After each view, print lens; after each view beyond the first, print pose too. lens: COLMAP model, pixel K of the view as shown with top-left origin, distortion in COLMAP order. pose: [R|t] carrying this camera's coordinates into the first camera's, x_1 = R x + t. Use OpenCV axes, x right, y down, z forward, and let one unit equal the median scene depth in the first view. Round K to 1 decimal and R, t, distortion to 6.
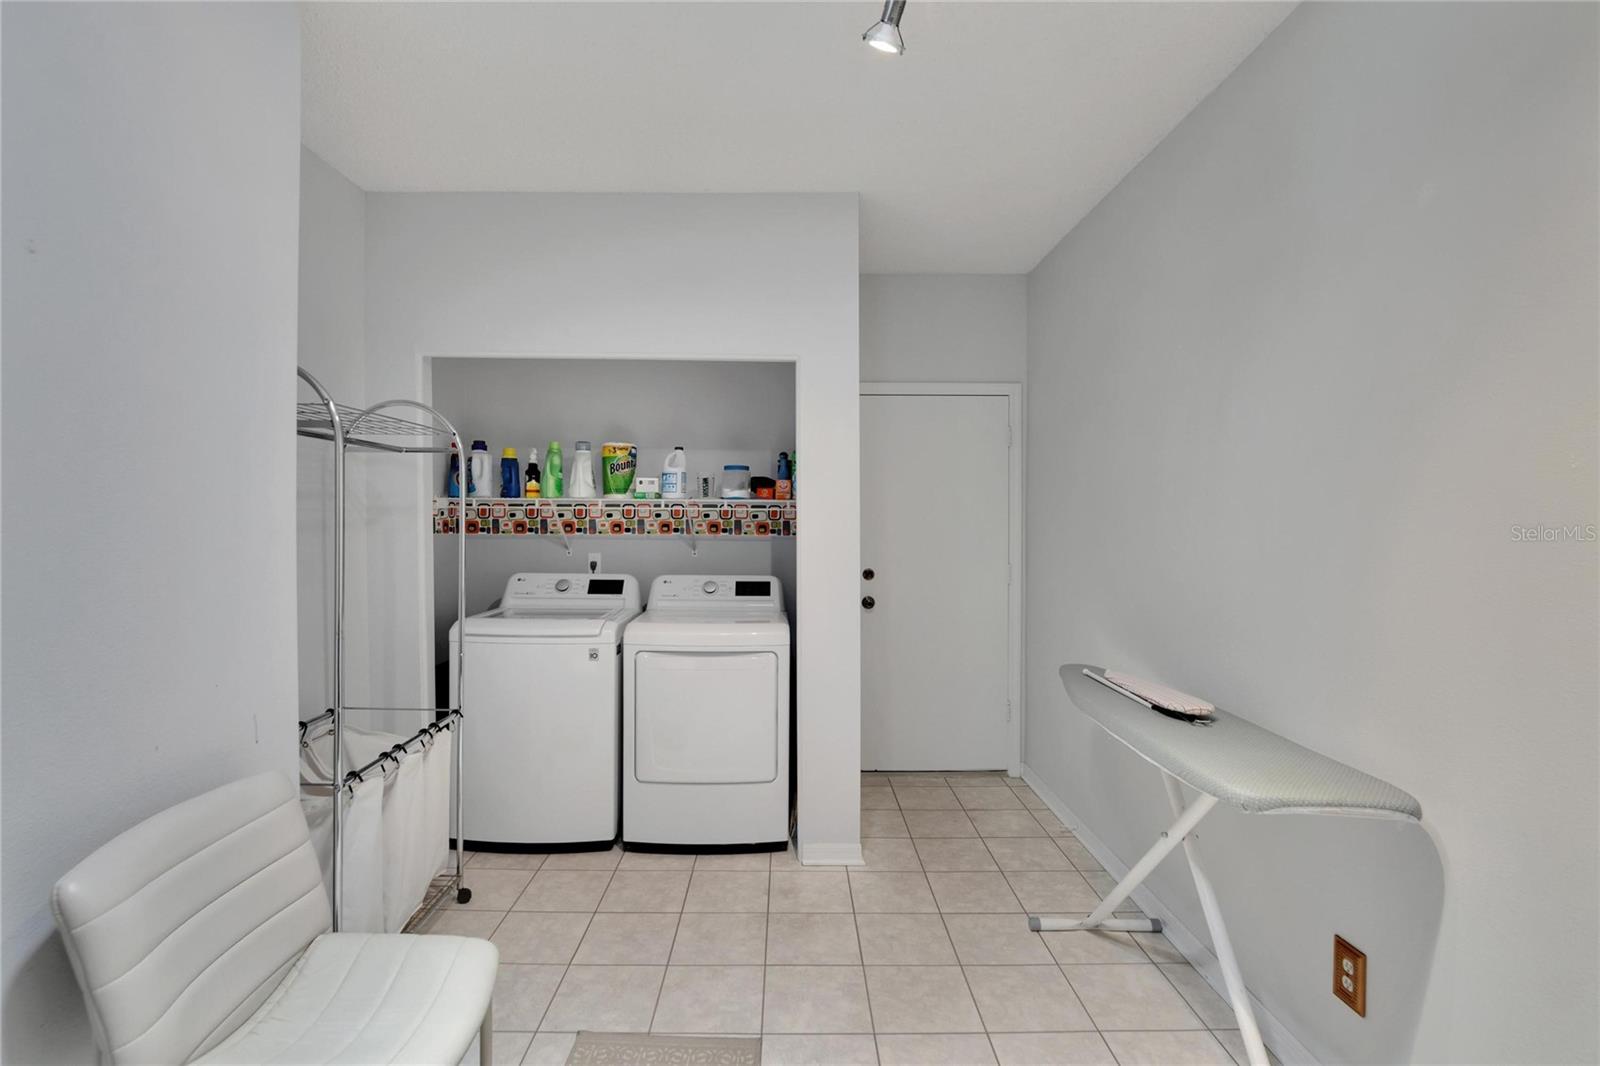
lens RADIAL K [[707.8, 0, 799.0], [0, 707.8, 530.1], [0, 0, 1]] dist [-0.015390, 0.000591]
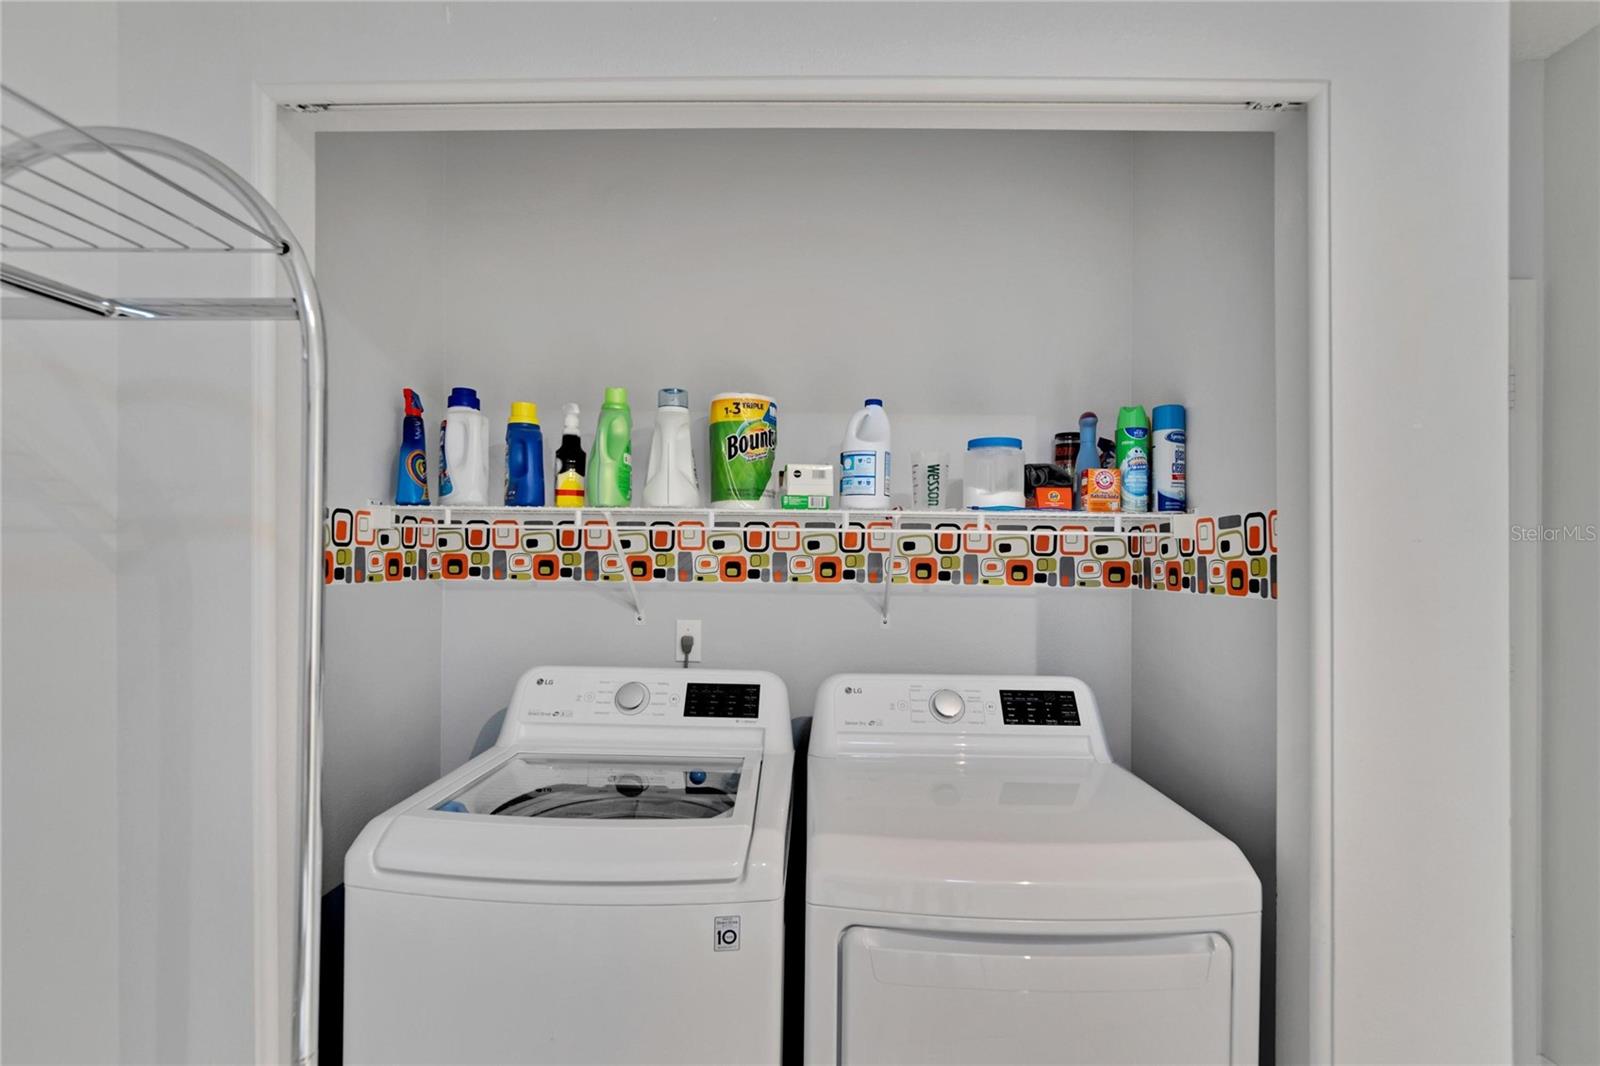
lens RADIAL K [[705.7, 0, 760.4], [0, 705.7, 549.5], [0, 0, 1]] dist [-0.015828, 0.000300]
pose [[0.994336, 0.005530, -0.106135, -0.194312], [-0.006913, 0.999896, -0.012661, -0.011707], [0.106054, 0.013323, 0.994271, 0.529029]]
